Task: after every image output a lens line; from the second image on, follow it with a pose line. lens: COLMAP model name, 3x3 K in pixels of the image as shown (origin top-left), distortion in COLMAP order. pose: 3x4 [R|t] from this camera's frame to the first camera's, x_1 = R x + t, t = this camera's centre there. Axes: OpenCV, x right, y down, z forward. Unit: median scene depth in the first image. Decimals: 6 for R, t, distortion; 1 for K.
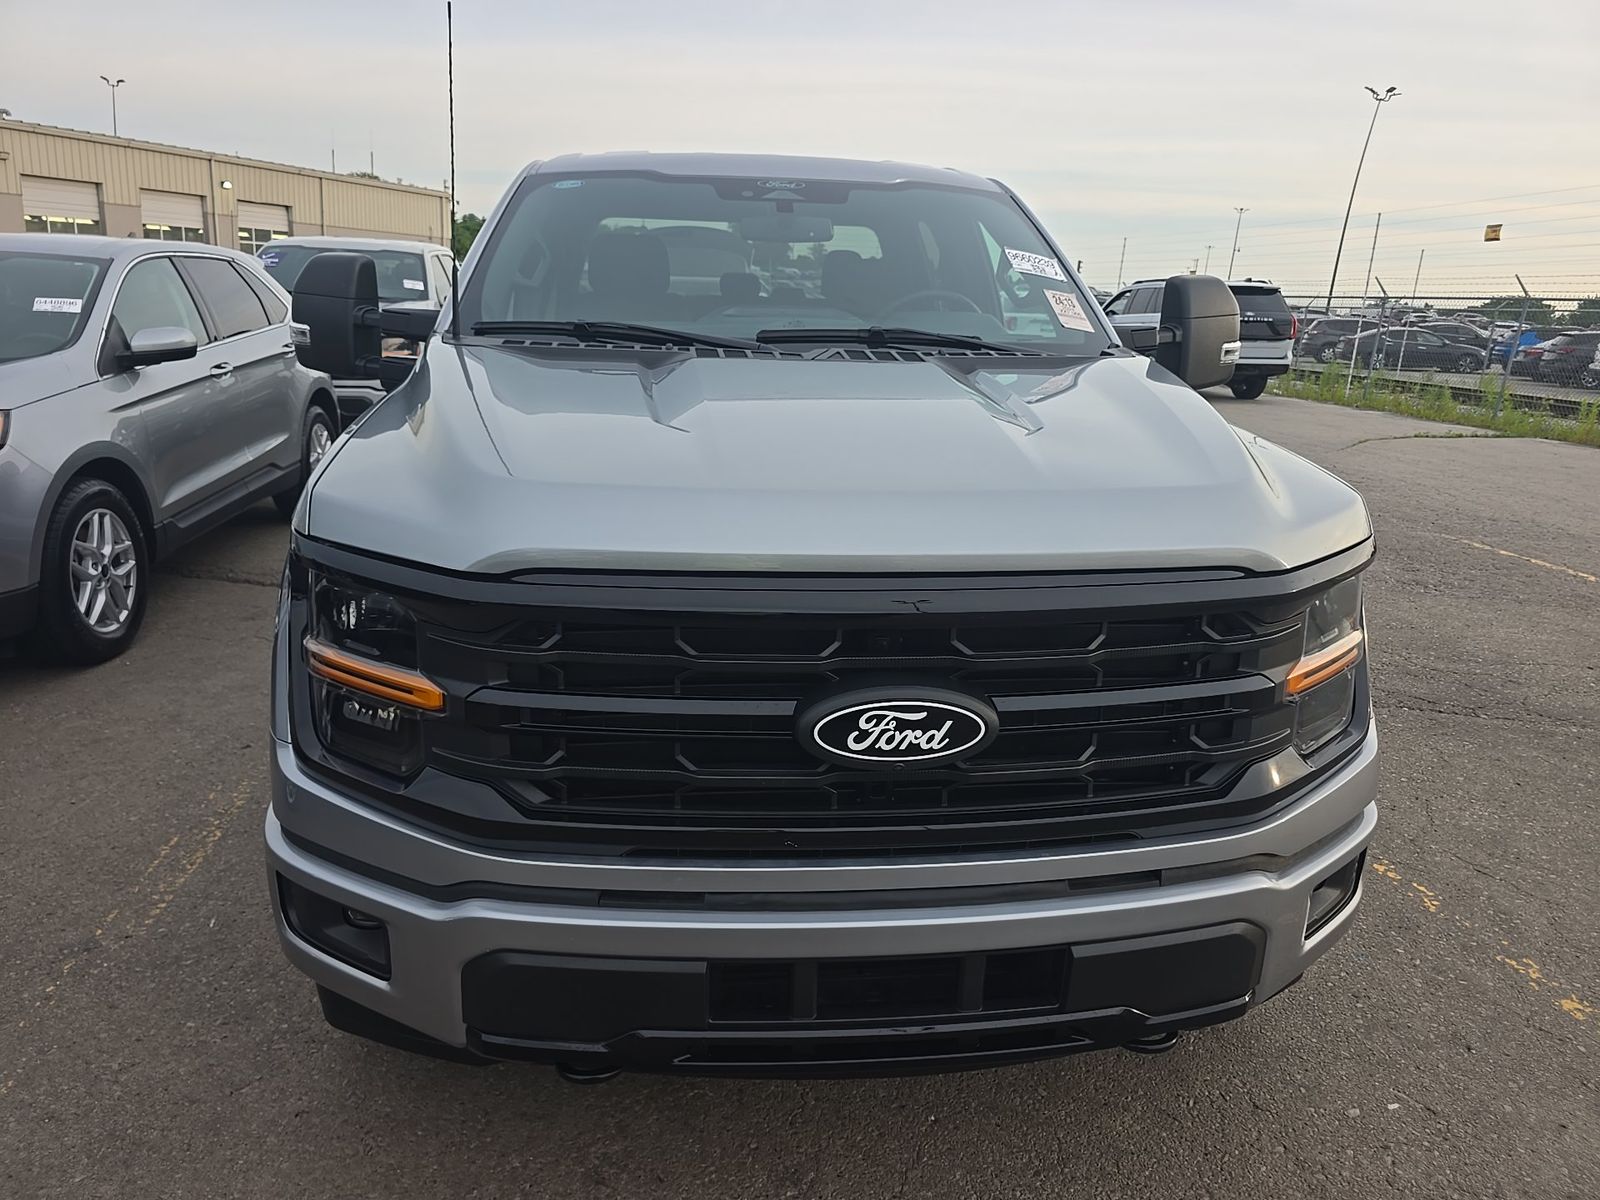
lens RADIAL K [[1083.1, 0, 808.6], [0, 1083.1, 596.6], [0, 0, 1]] dist [0.058071, -0.050182]
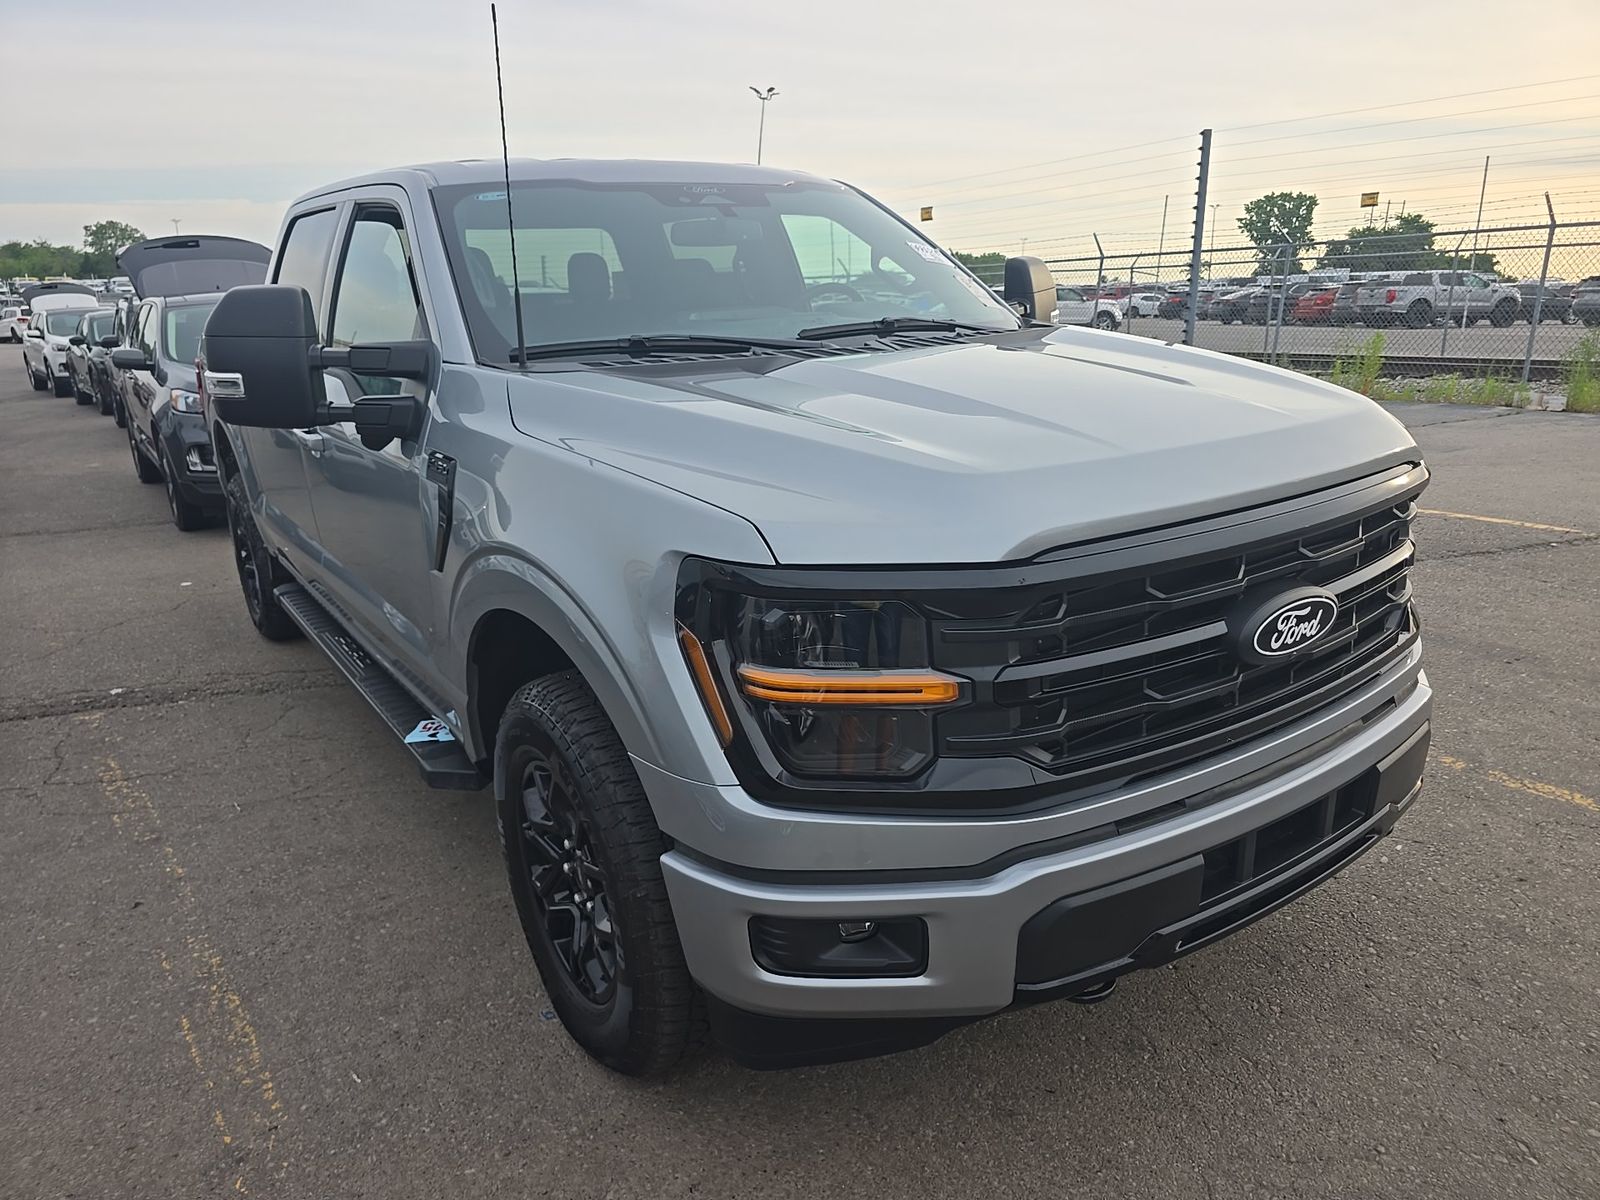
lens RADIAL K [[1083.1, 0, 803.1], [0, 1083.1, 597.6], [0, 0, 1]] dist [0.058071, -0.050182]
pose [[0.878166, -0.193460, 0.437490, -0.913651], [0.190797, 0.980328, 0.050521, -0.075412], [-0.438657, 0.039106, 0.897803, 0.118928]]
